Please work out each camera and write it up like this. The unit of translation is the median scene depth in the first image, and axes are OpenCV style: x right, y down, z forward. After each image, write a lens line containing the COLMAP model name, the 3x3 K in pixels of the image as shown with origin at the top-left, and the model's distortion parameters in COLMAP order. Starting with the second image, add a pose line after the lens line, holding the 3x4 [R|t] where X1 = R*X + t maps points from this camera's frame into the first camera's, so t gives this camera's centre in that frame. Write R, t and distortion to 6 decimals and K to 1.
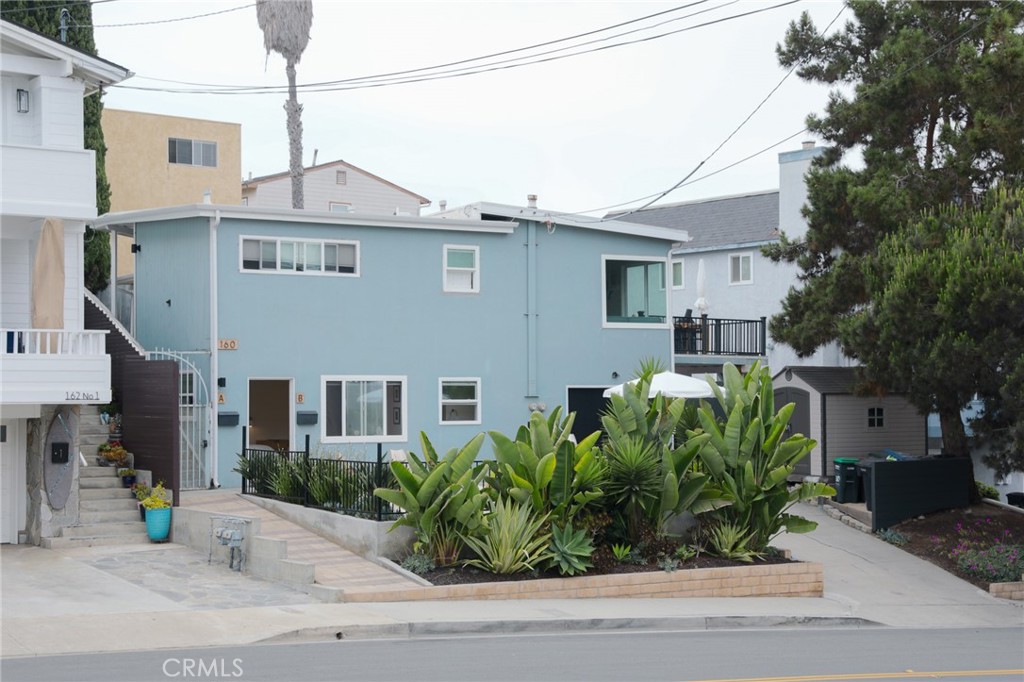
lens RADIAL K [[1608.7, 0, 507.6], [0, 1608.7, 345.9], [0, 0, 1]] dist [0.100337, 0.138372]
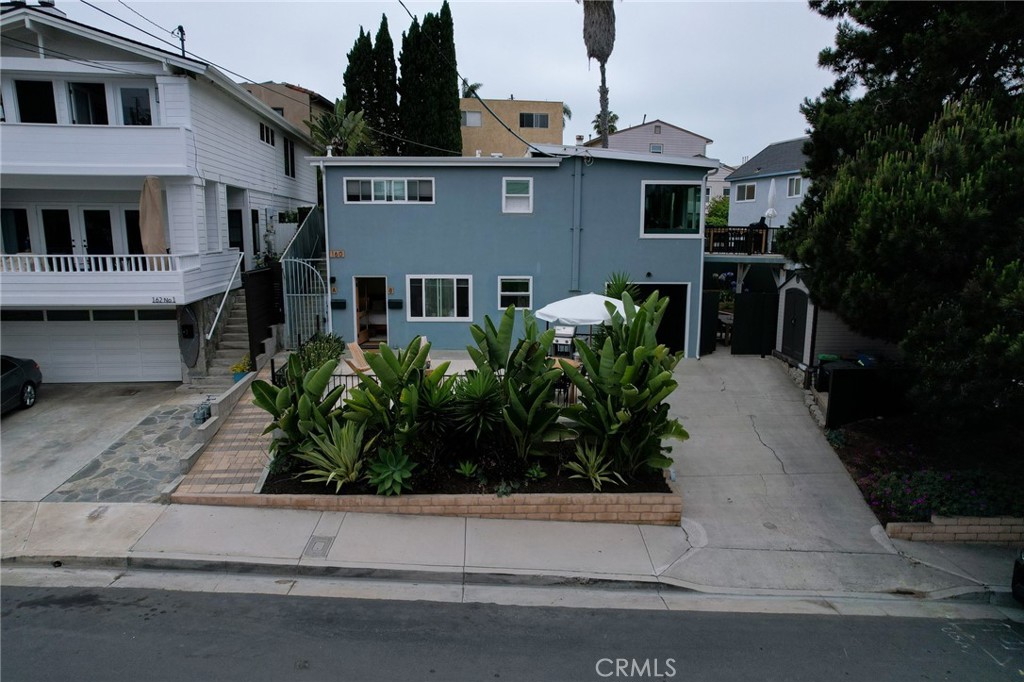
lens RADIAL K [[660.9, 0, 511.5], [0, 660.9, 348.5], [0, 0, 1]] dist [-0.080371, 0.073890]
pose [[0.881183, 0.092754, -0.463587, 0.248000], [0.006826, 0.977968, 0.208645, -0.039659], [0.472726, -0.187019, 0.861135, 0.529653]]
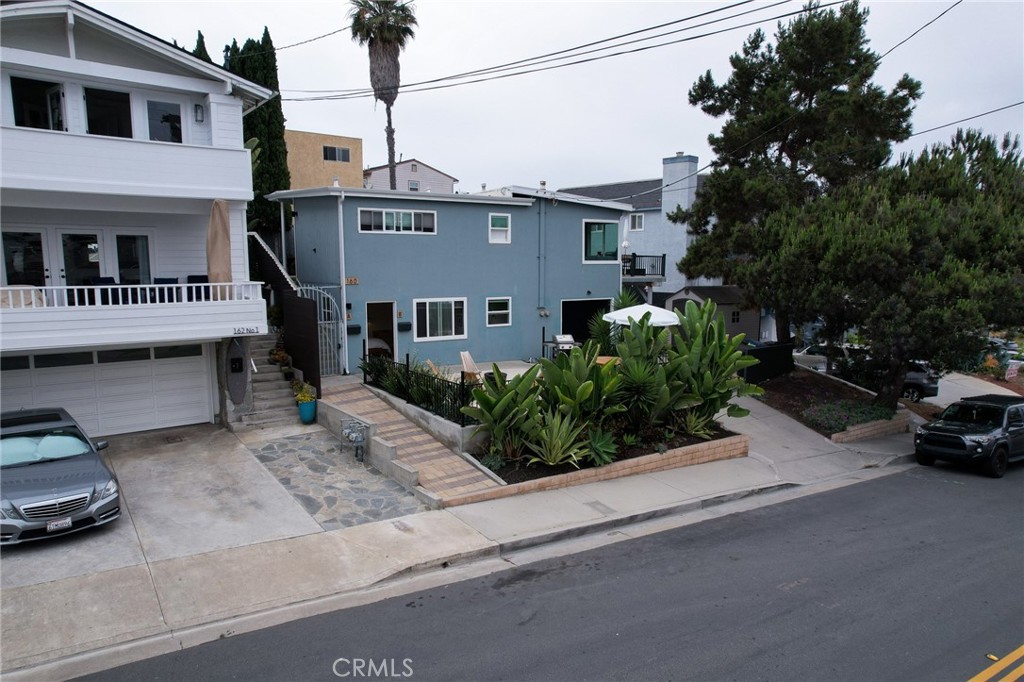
lens RADIAL K [[654.1, 0, 511.5], [0, 654.1, 349.5], [0, 0, 1]] dist [-0.080150, 0.073941]
pose [[0.998689, -0.000681, 0.051179, -0.053217], [-0.007869, 0.985978, 0.166687, -0.039747], [-0.050575, -0.166871, 0.984681, 0.368327]]
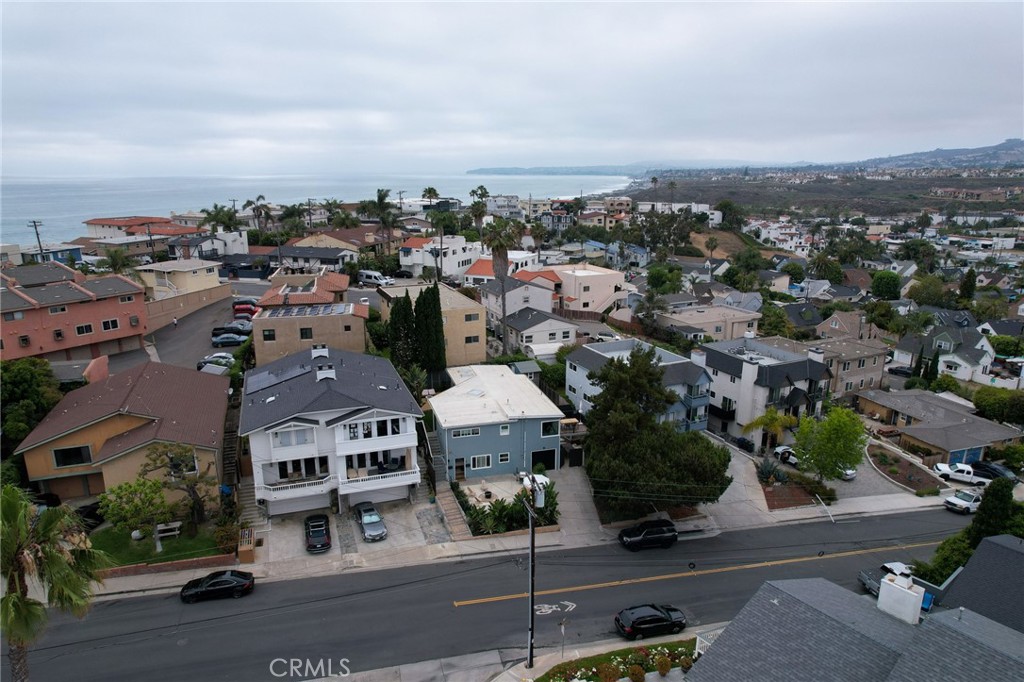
lens RADIAL K [[654.1, 0, 511.5], [0, 654.1, 349.5], [0, 0, 1]] dist [-0.080150, 0.073941]
pose [[0.968598, 0.074264, -0.237282, 0.417304], [0.000772, 0.953448, 0.301558, -0.837956], [0.248631, -0.292271, 0.923450, -0.601988]]
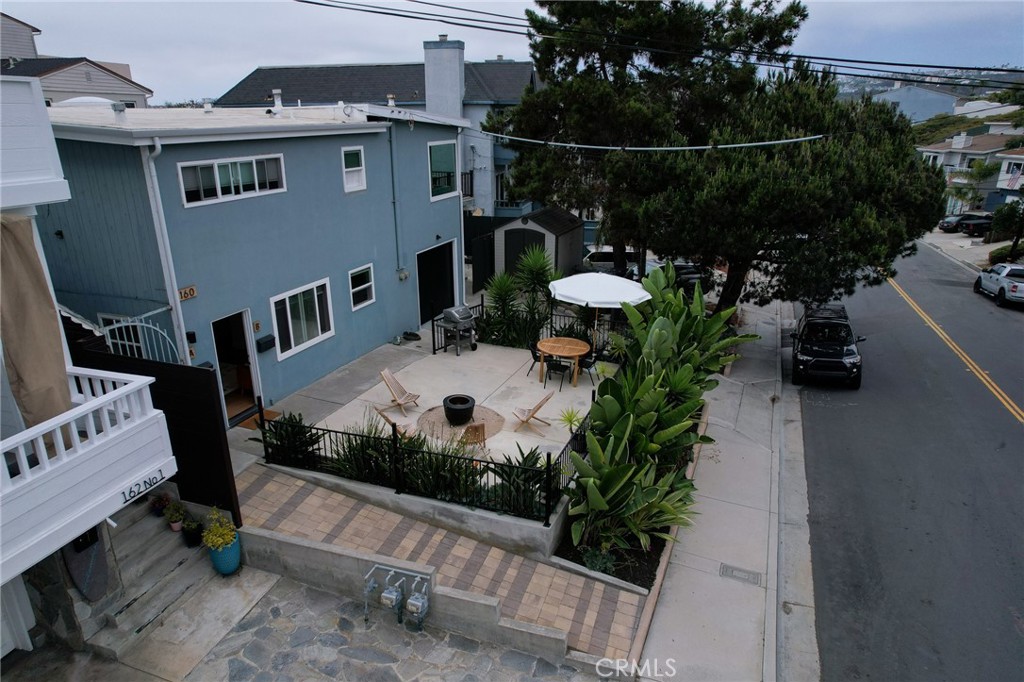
lens RADIAL K [[654.1, 0, 511.5], [0, 654.1, 349.5], [0, 0, 1]] dist [-0.080150, 0.073941]
pose [[0.786968, -0.206633, 0.581364, -0.239099], [-0.024183, 0.931199, 0.363709, -0.102108], [-0.616520, -0.300286, 0.727827, 0.611899]]
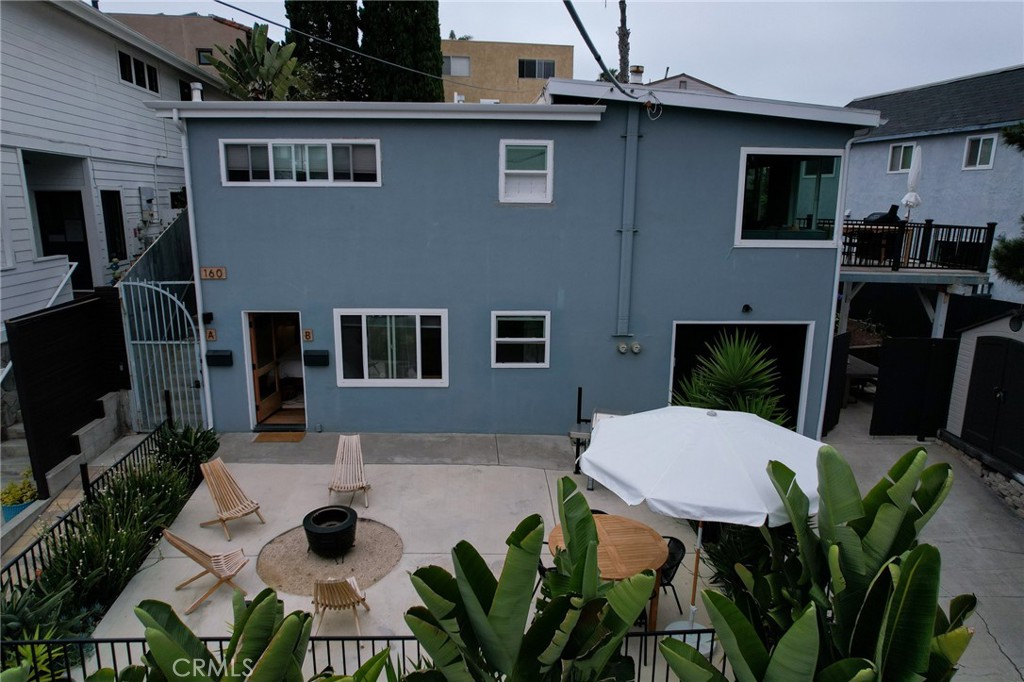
lens RADIAL K [[660.9, 0, 511.5], [0, 660.9, 348.5], [0, 0, 1]] dist [-0.080371, 0.073890]
pose [[0.886225, 0.117274, -0.448165, 0.122862], [0.001506, 0.966692, 0.255937, -0.049330], [0.463252, -0.227492, 0.856530, 0.751131]]
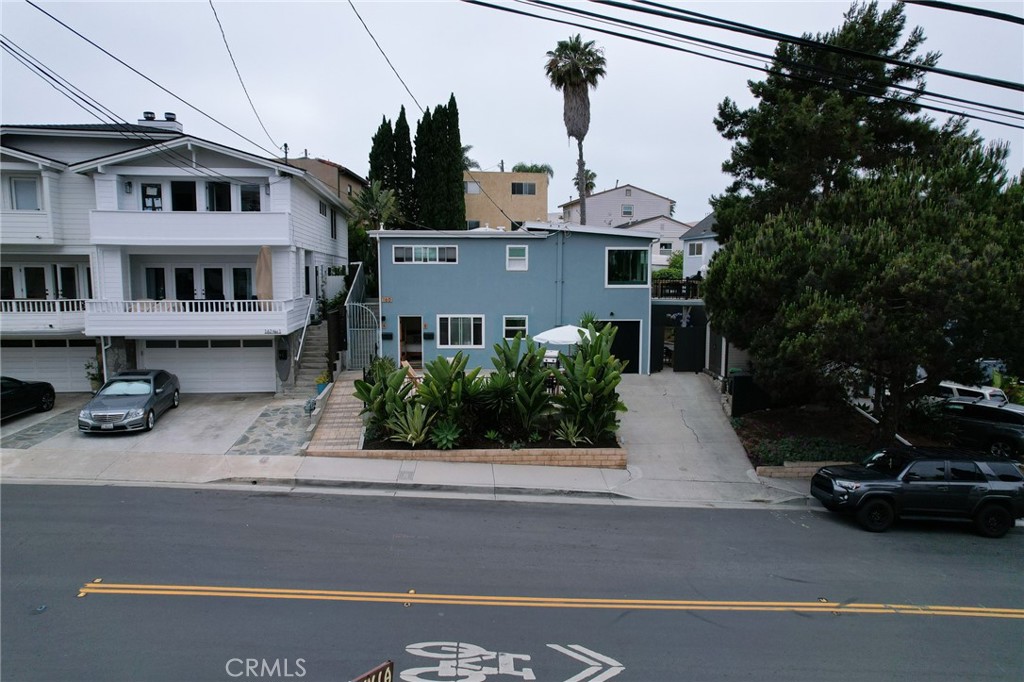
lens RADIAL K [[654.1, 0, 511.5], [0, 654.1, 349.5], [0, 0, 1]] dist [-0.080150, 0.073941]
pose [[0.892084, 0.058817, -0.448026, 0.333053], [0.007664, 0.989381, 0.145146, -0.055734], [0.451805, -0.132916, 0.882160, 0.327076]]
